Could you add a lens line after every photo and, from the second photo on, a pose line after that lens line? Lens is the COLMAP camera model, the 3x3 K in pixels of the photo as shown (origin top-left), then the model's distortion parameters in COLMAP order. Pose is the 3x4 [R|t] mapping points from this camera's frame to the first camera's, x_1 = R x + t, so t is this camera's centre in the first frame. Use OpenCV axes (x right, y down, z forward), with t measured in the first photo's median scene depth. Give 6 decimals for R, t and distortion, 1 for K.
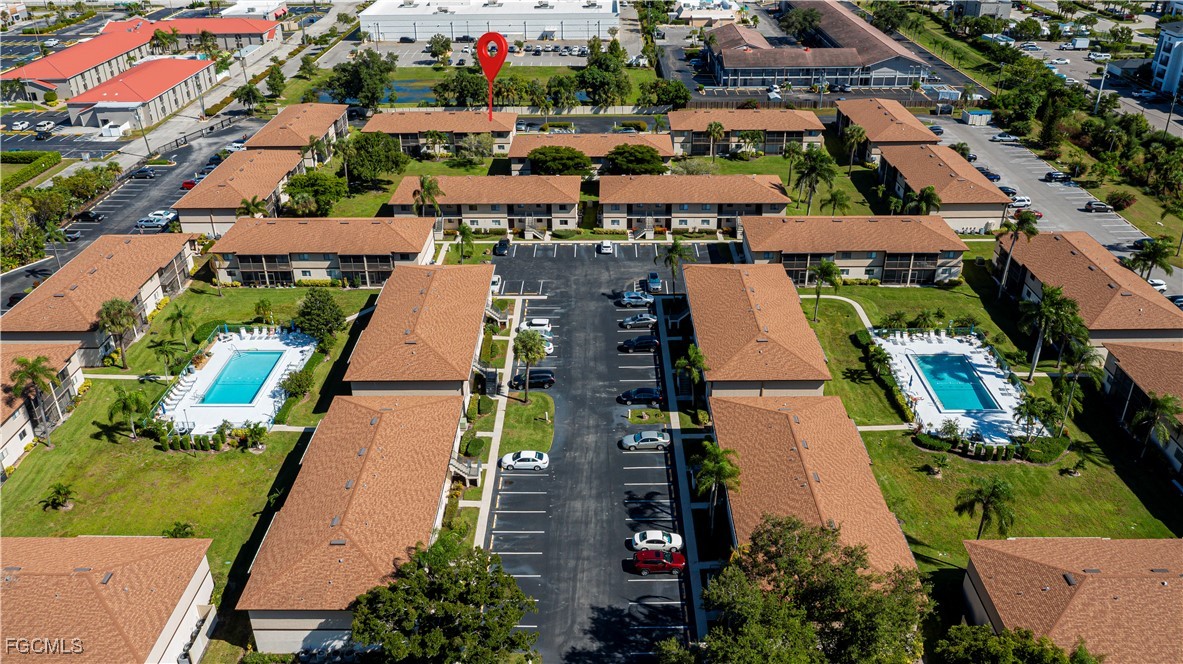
lens RADIAL K [[930.1, 0, 591.5], [0, 930.1, 332.0], [0, 0, 1]] dist [-0.012952, 0.008574]
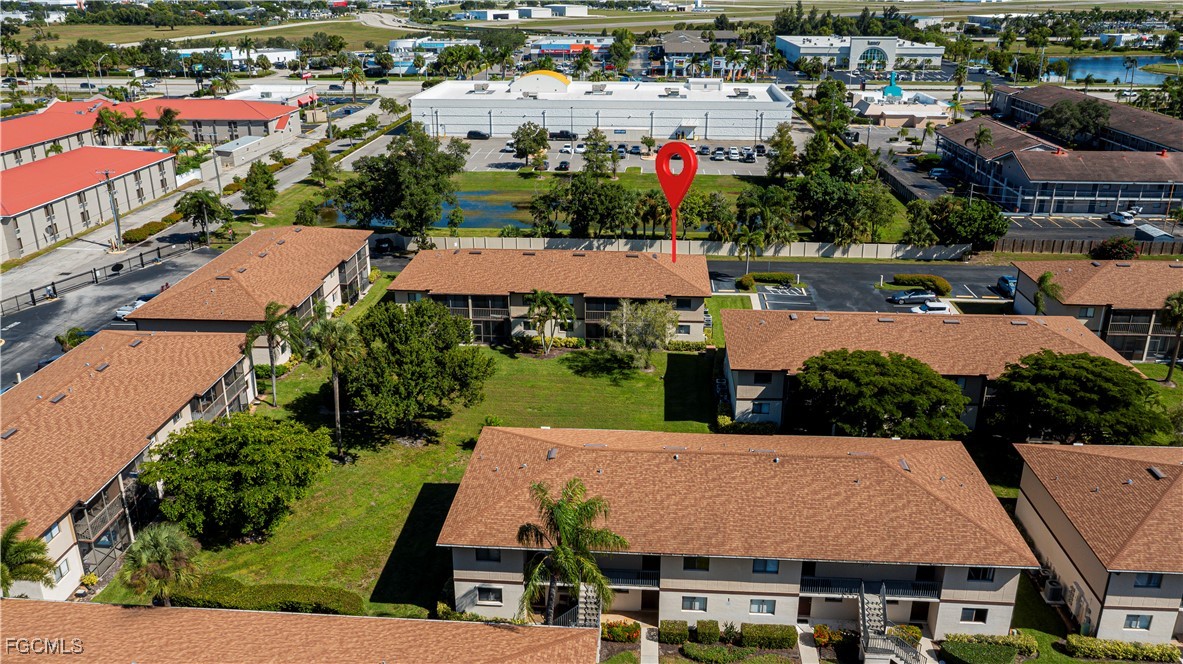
lens RADIAL K [[930.1, 0, 591.5], [0, 930.1, 332.0], [0, 0, 1]] dist [-0.012952, 0.008574]
pose [[0.998395, 0.028731, -0.048814, -0.110636], [-0.034644, 0.991555, -0.124972, -0.126203], [0.044811, 0.126463, 0.990959, 0.491369]]
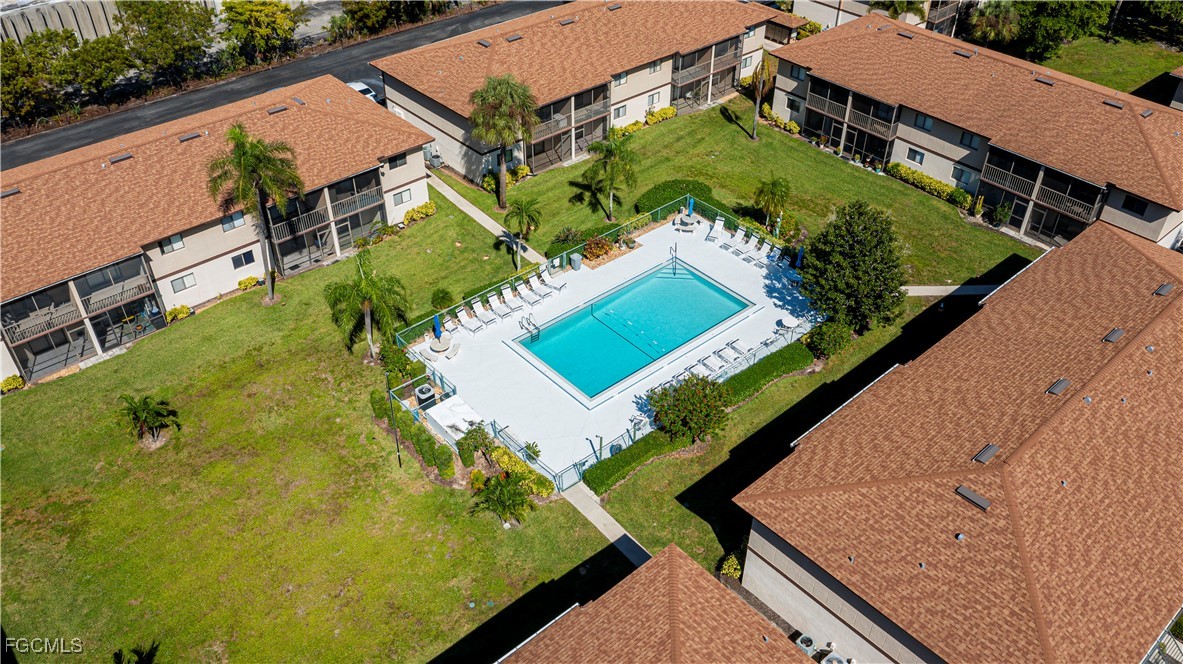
lens RADIAL K [[930.1, 0, 591.5], [0, 930.1, 332.0], [0, 0, 1]] dist [-0.012952, 0.008574]
pose [[0.669422, 0.470812, -0.574639, -0.063954], [-0.358317, 0.882232, 0.305410, -0.045674], [0.650756, 0.001455, 0.759286, 0.341002]]
